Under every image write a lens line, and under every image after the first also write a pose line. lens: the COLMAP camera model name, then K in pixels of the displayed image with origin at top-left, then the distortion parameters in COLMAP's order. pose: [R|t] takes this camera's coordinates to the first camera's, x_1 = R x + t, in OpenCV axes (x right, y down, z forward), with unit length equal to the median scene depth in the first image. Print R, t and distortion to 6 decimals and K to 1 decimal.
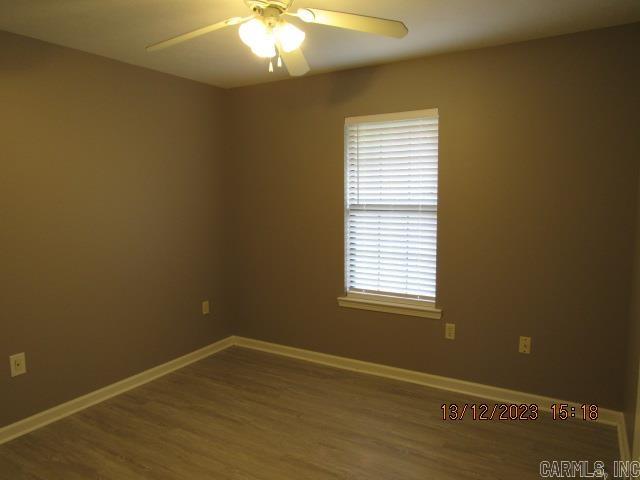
lens RADIAL K [[478.8, 0, 317.4], [0, 478.8, 237.8], [0, 0, 1]] dist [-0.016911, -0.012002]
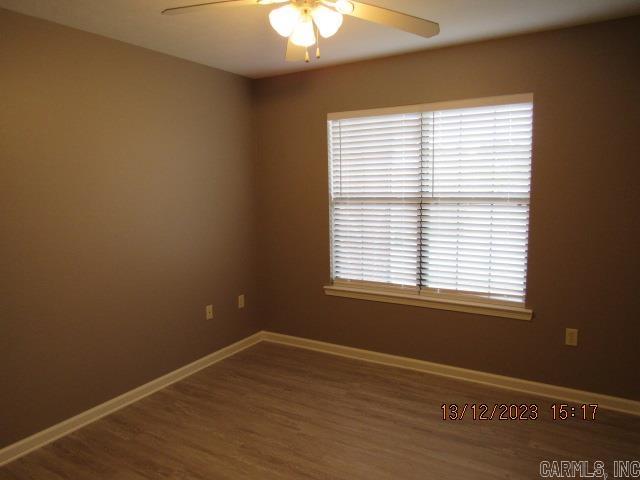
lens RADIAL K [[459.2, 0, 310.2], [0, 459.2, 242.2], [0, 0, 1]] dist [-0.015309, -0.009414]
pose [[0.999929, -0.005953, 0.010354, -0.155026], [0.005670, 0.999616, 0.027129, -0.007560], [-0.010511, -0.027069, 0.999578, 0.099615]]
